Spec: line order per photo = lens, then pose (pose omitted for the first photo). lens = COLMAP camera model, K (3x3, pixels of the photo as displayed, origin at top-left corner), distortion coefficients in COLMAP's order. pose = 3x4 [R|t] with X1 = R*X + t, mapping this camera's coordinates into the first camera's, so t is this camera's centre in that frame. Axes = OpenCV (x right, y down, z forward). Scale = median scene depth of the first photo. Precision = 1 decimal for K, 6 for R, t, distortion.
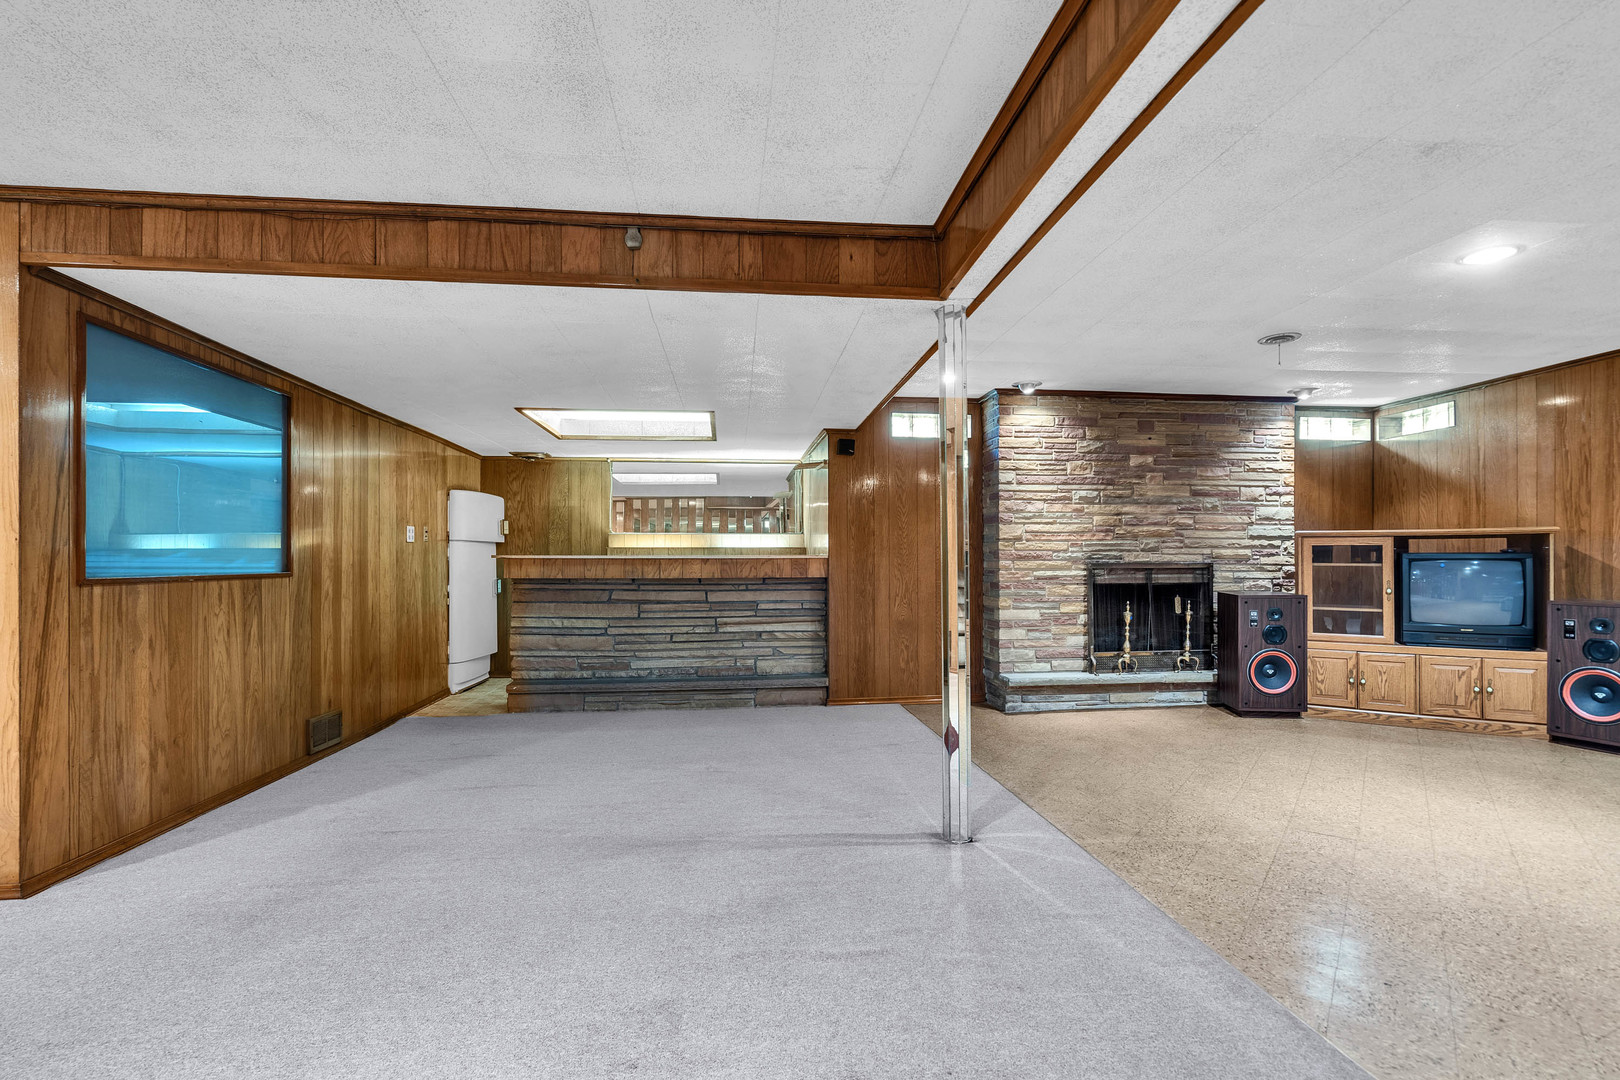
lens RADIAL K [[753.0, 0, 810.9], [0, 753.0, 549.9], [0, 0, 1]] dist [-0.003539, 0.001906]
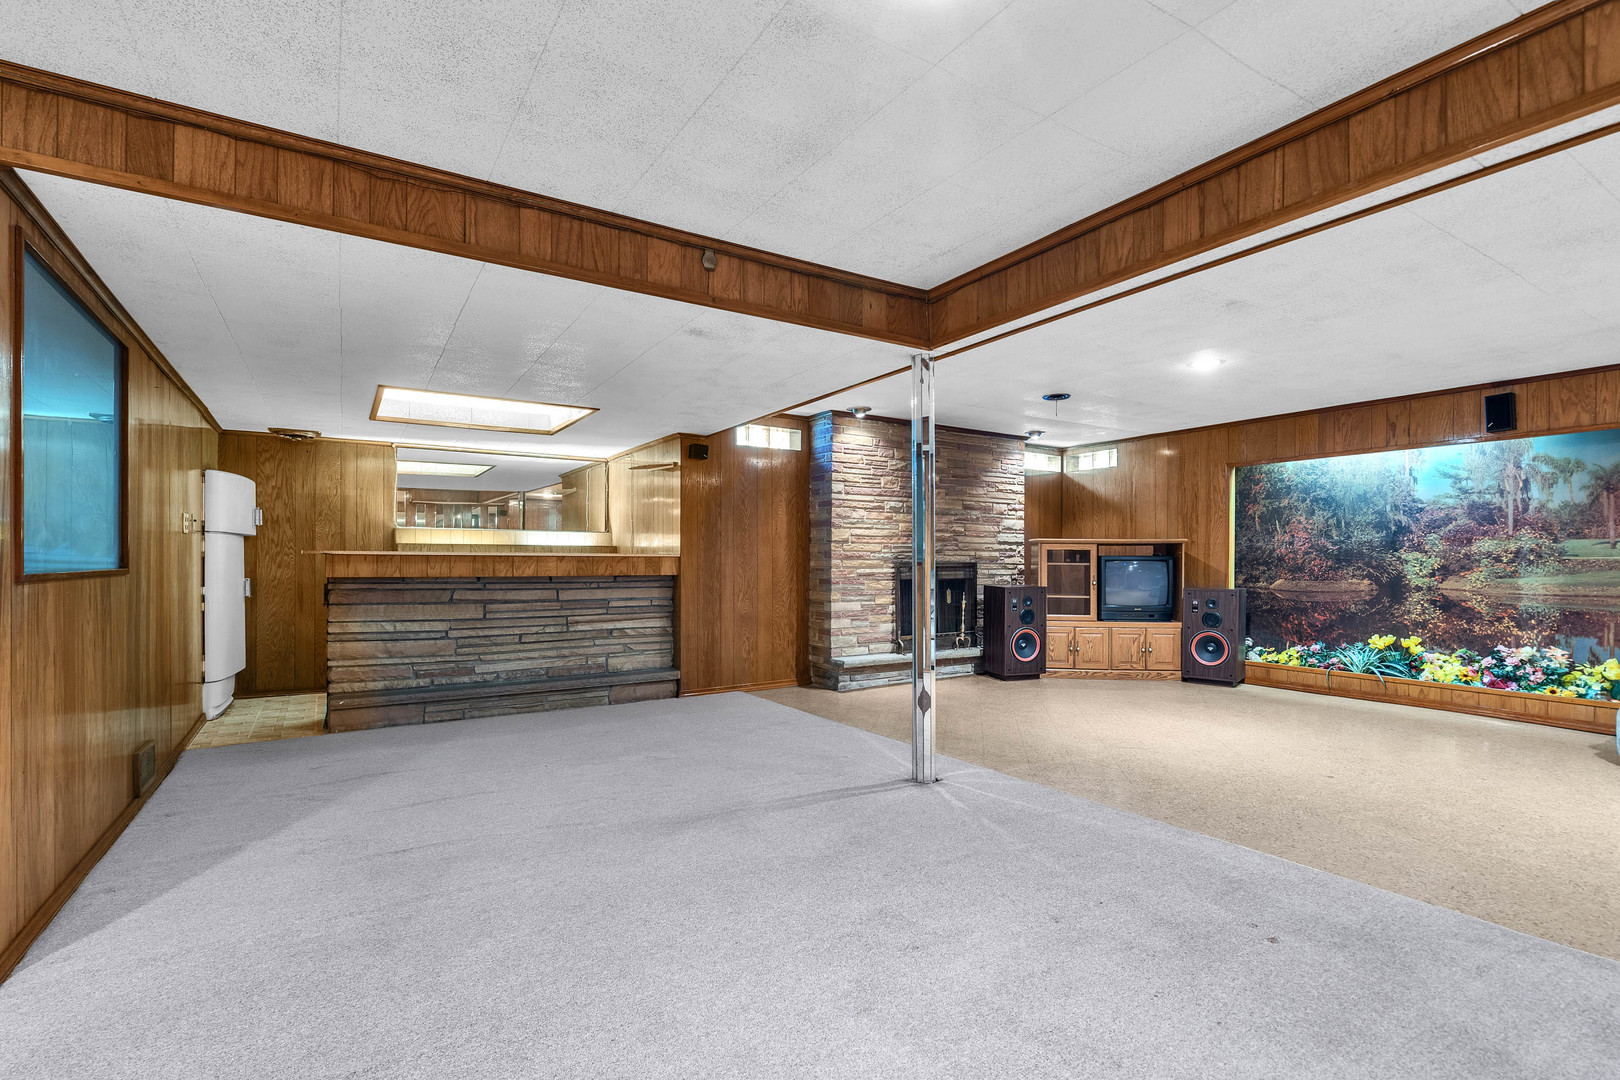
lens RADIAL K [[753.0, 0, 811.6], [0, 753.0, 553.3], [0, 0, 1]] dist [-0.003539, 0.001906]
pose [[0.899318, 0.008834, 0.437207, -0.359755], [-0.010253, 0.999947, 0.000885, 0.004739], [-0.437176, -0.005278, 0.899361, -0.028591]]
